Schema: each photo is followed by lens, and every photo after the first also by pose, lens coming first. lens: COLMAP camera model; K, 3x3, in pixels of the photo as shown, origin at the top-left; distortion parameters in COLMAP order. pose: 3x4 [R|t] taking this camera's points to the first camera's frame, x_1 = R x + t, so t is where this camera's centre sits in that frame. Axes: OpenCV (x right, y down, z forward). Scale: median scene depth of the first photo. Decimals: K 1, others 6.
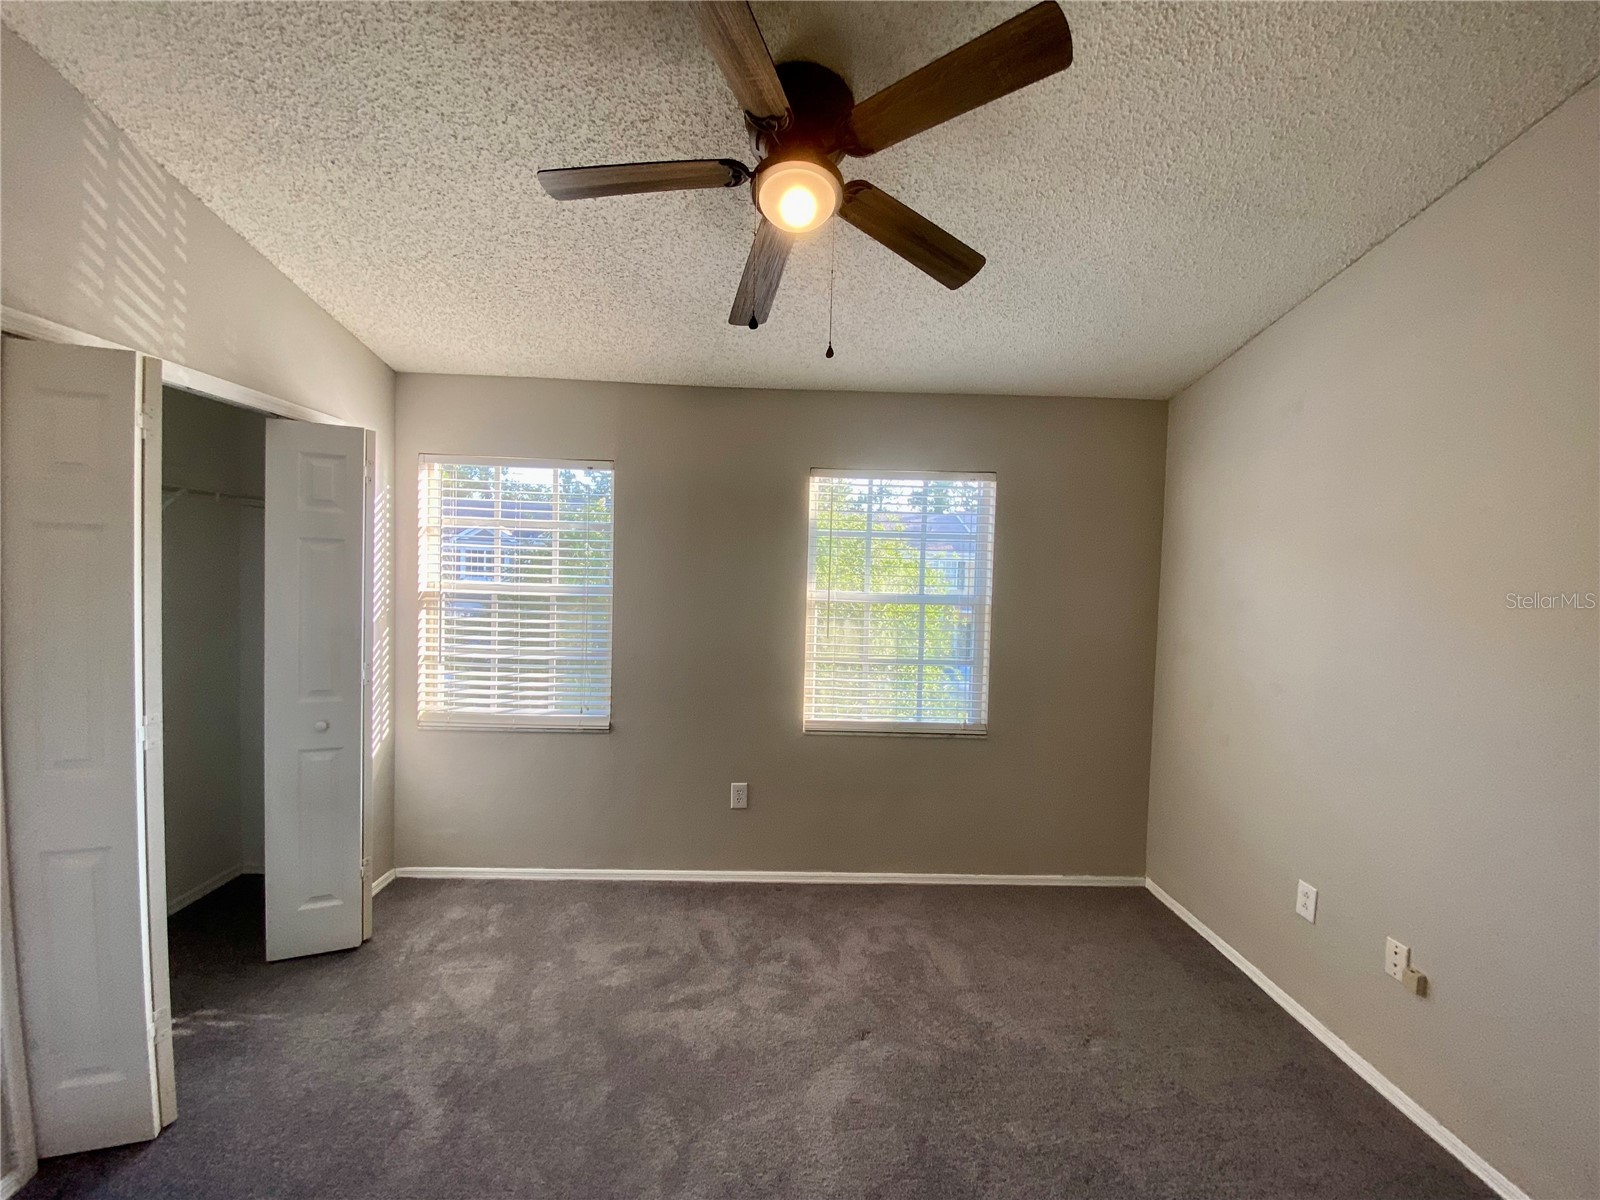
lens RADIAL K [[646.9, 0, 788.5], [0, 646.9, 596.1], [0, 0, 1]] dist [0.047525, -0.034396]
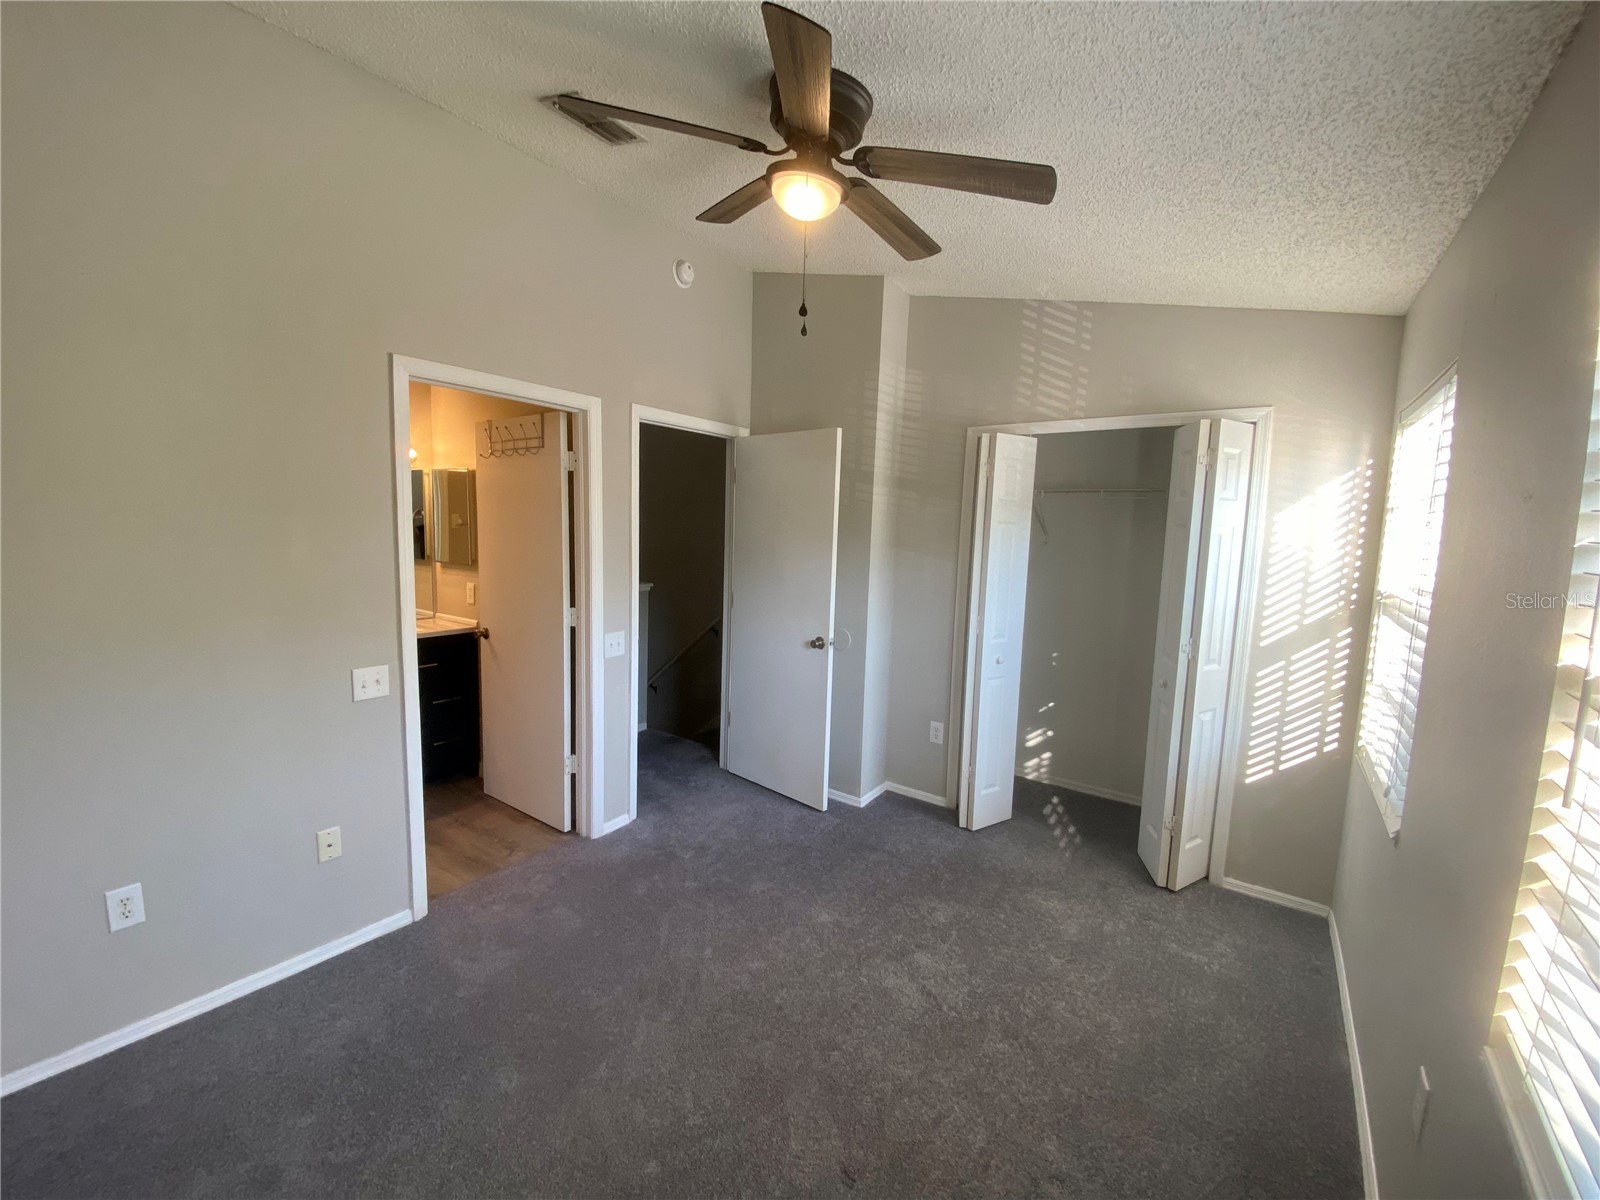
lens RADIAL K [[646.9, 0, 788.5], [0, 646.9, 596.1], [0, 0, 1]] dist [0.047525, -0.034396]
pose [[-0.595851, 0.042363, -0.801977, 0.507473], [-0.083099, 0.989995, 0.114036, -0.029403], [0.798784, 0.134591, -0.586369, 0.906018]]
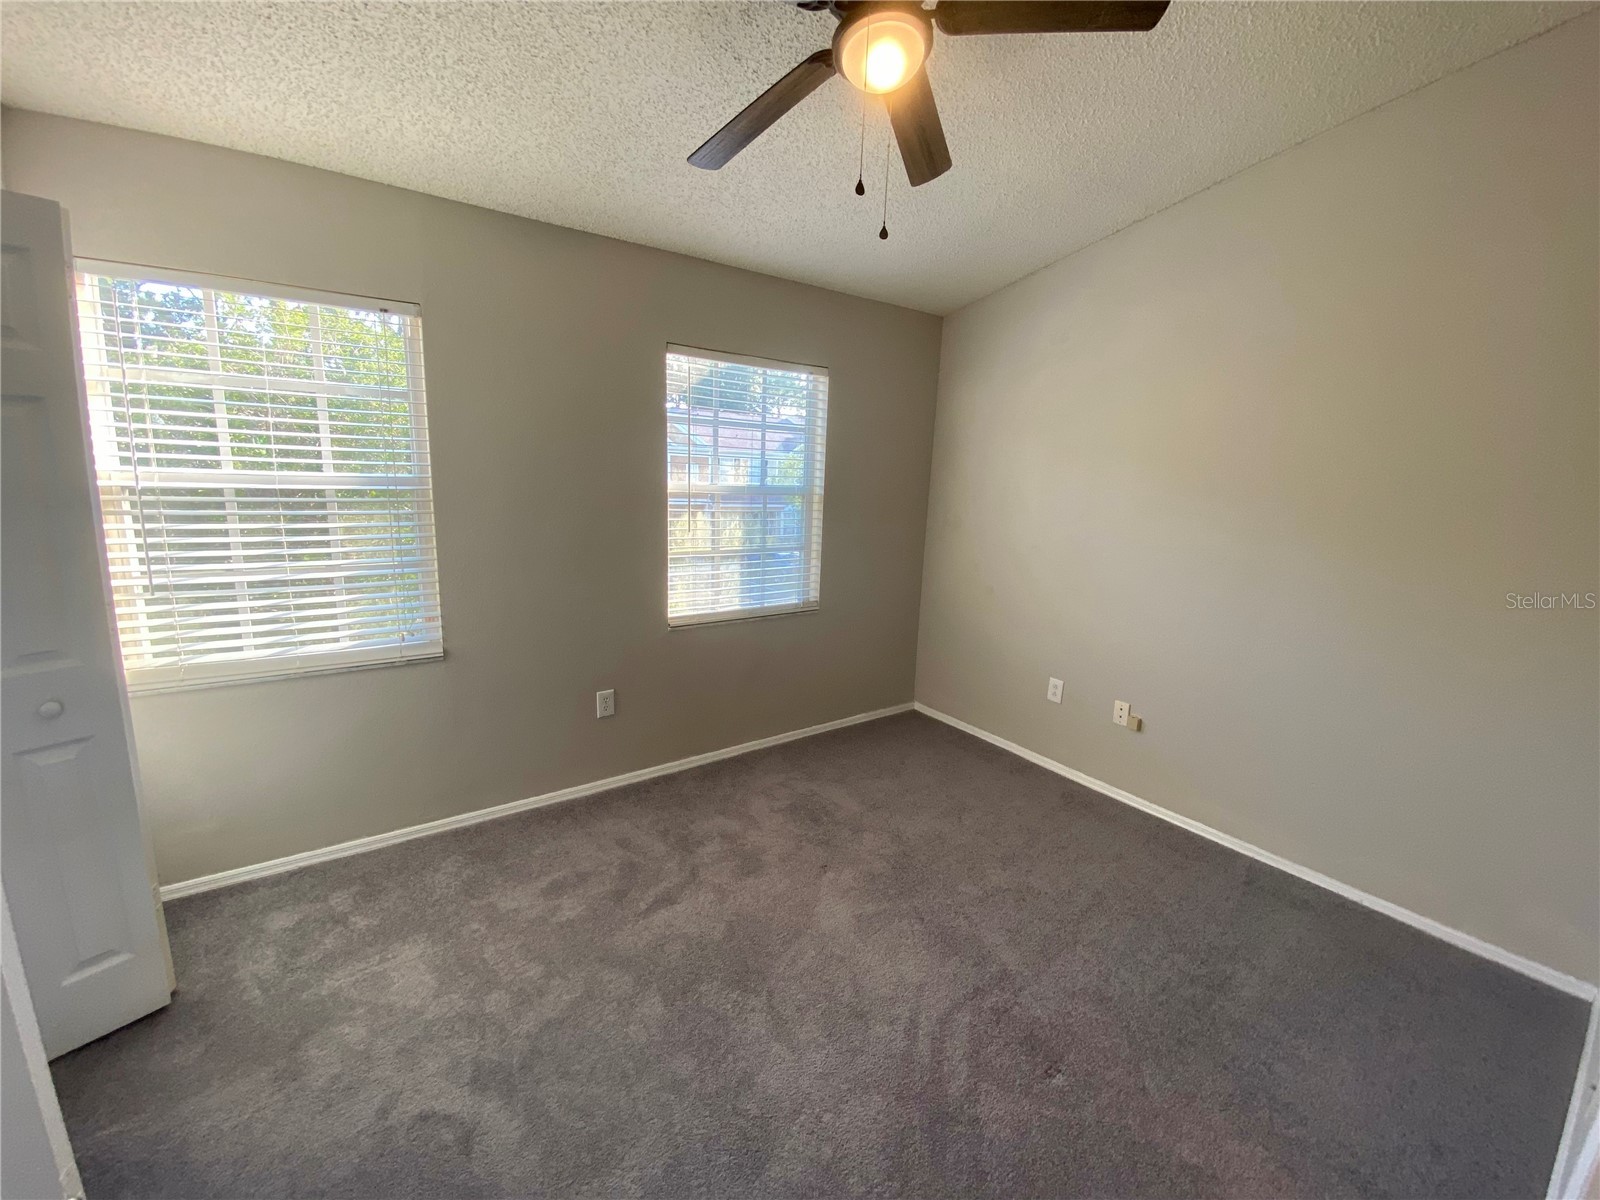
lens RADIAL K [[646.9, 0, 788.5], [0, 646.9, 596.1], [0, 0, 1]] dist [0.047525, -0.034396]
pose [[0.835121, -0.101947, 0.540537, -0.357874], [0.010192, 0.985374, 0.170098, -0.002745], [-0.549972, -0.136543, 0.823946, 0.105828]]
